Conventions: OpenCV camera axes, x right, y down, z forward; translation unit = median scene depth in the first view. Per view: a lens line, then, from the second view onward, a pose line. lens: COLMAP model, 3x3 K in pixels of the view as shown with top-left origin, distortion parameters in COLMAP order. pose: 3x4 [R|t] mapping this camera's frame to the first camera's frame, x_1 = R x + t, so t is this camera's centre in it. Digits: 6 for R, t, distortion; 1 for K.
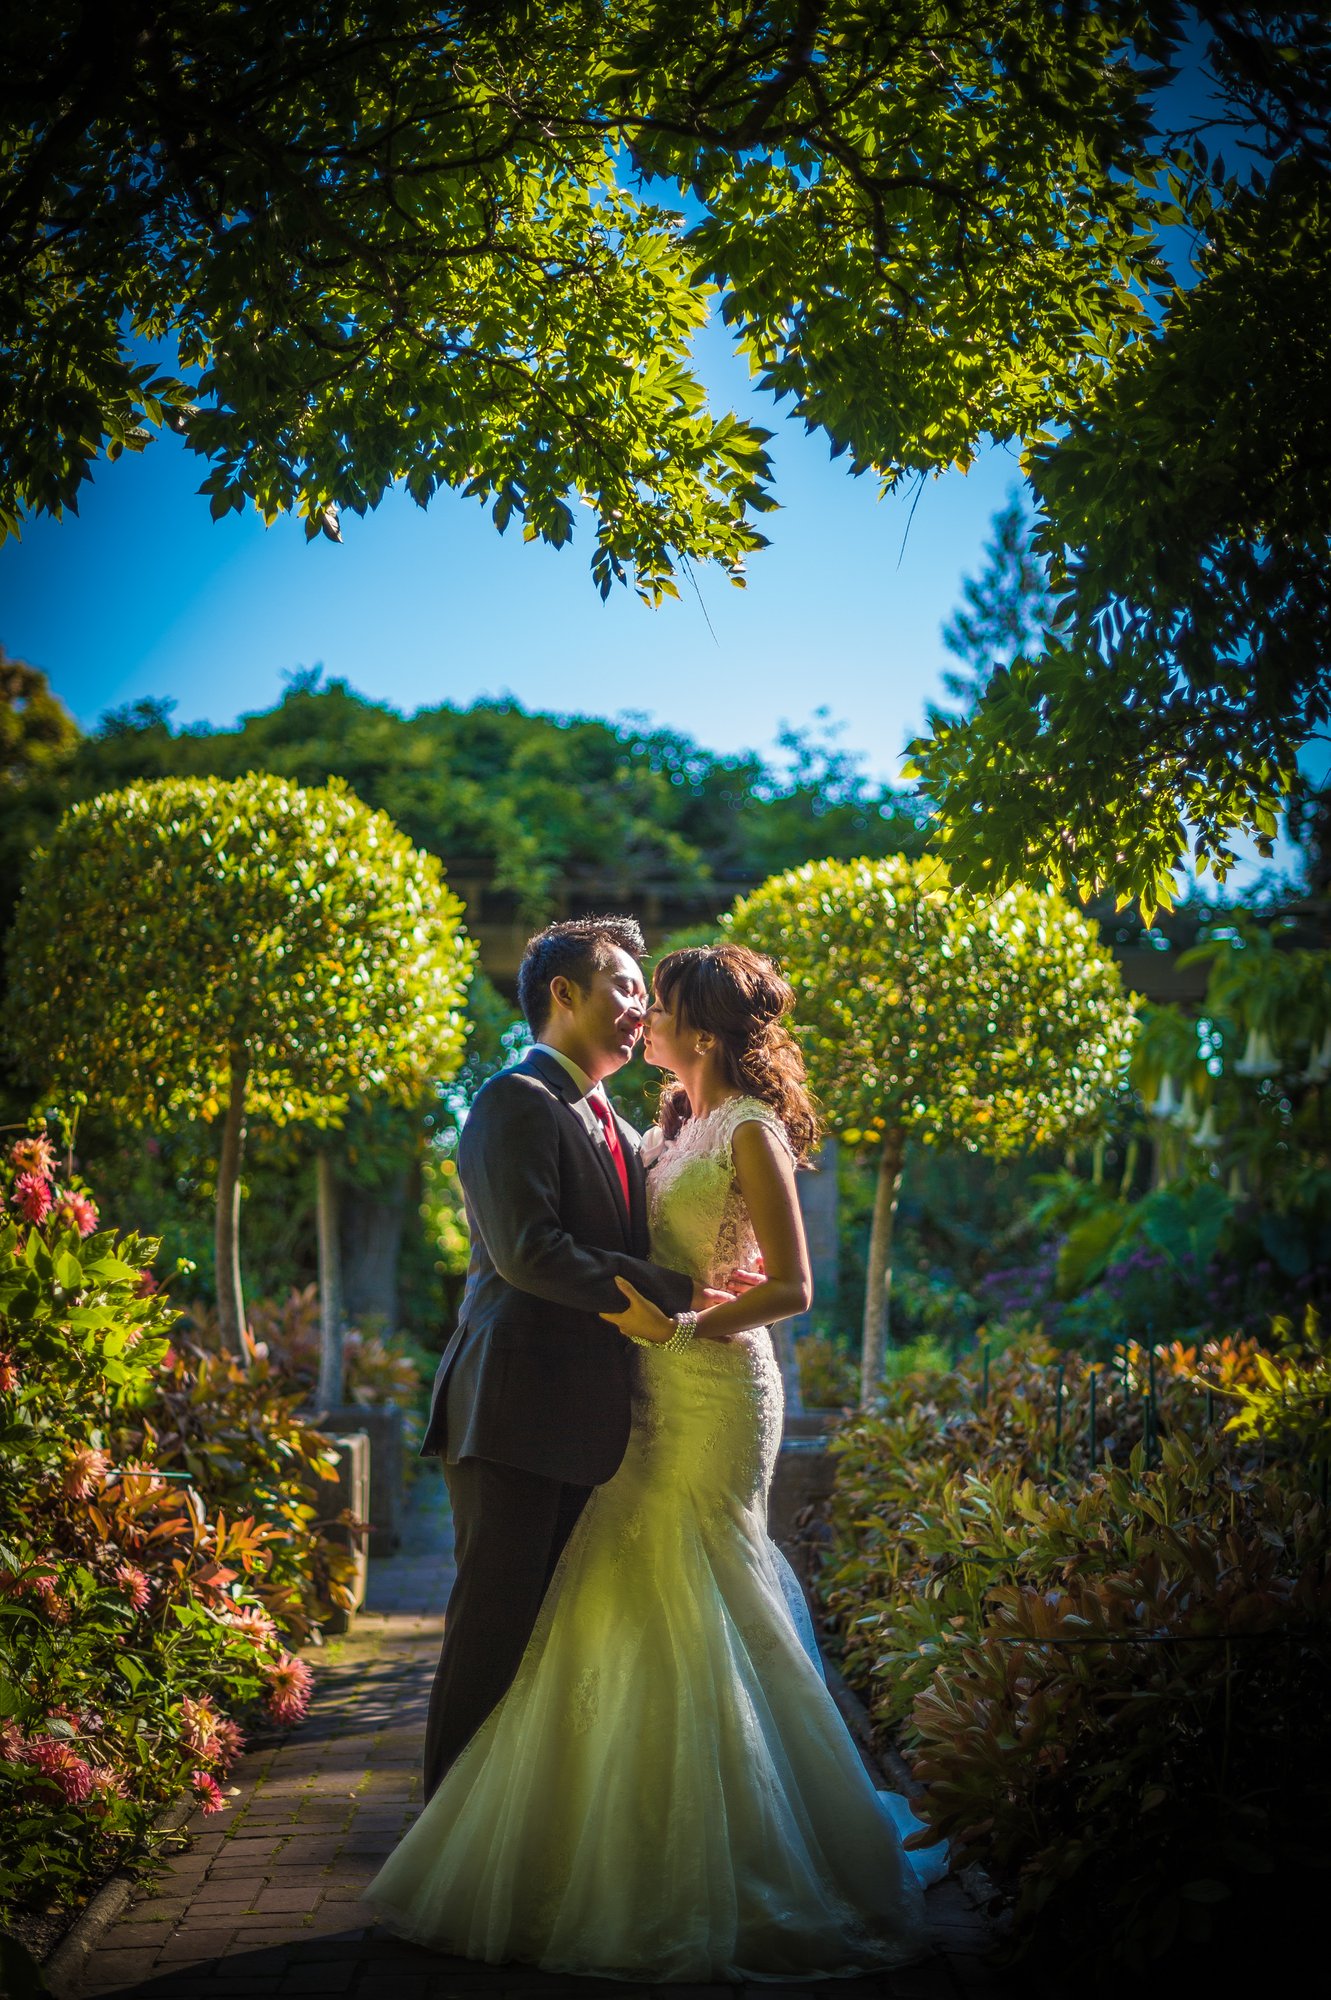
lens RADIAL K [[3492.7, 0, 699.7], [0, 3492.7, 996.6], [0, 0, 1]] dist [0.252773, -2.529805]
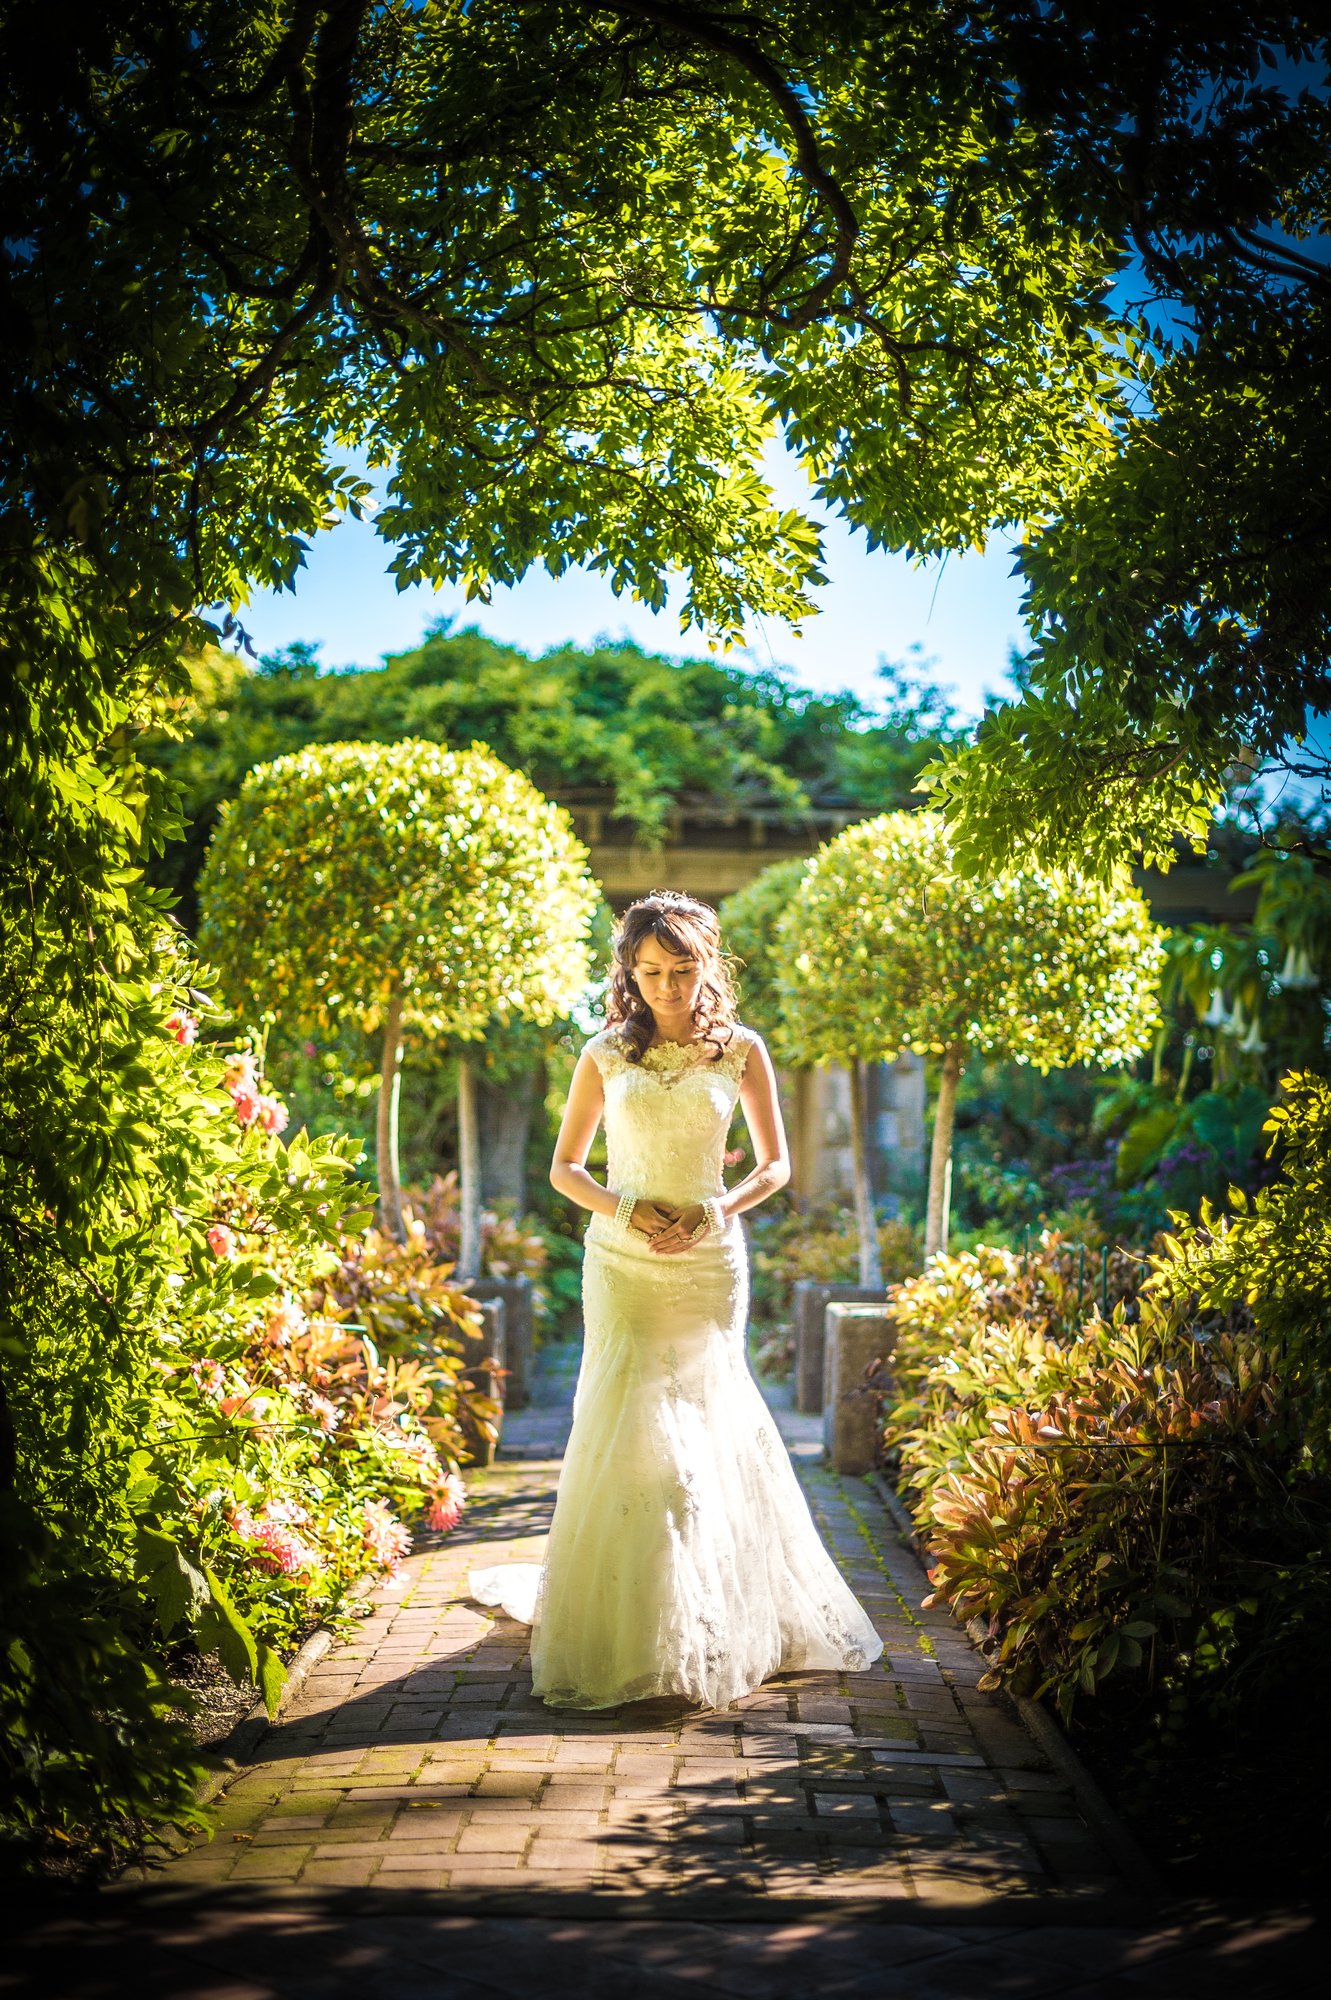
lens RADIAL K [[3492.7, 0, 699.7], [0, 3492.7, 996.6], [0, 0, 1]] dist [0.252773, -2.529805]
pose [[0.999396, 0.003078, -0.034611, 0.013182], [-0.001967, 0.999483, 0.032092, -0.018057], [0.034692, -0.032005, 0.998885, -0.205562]]
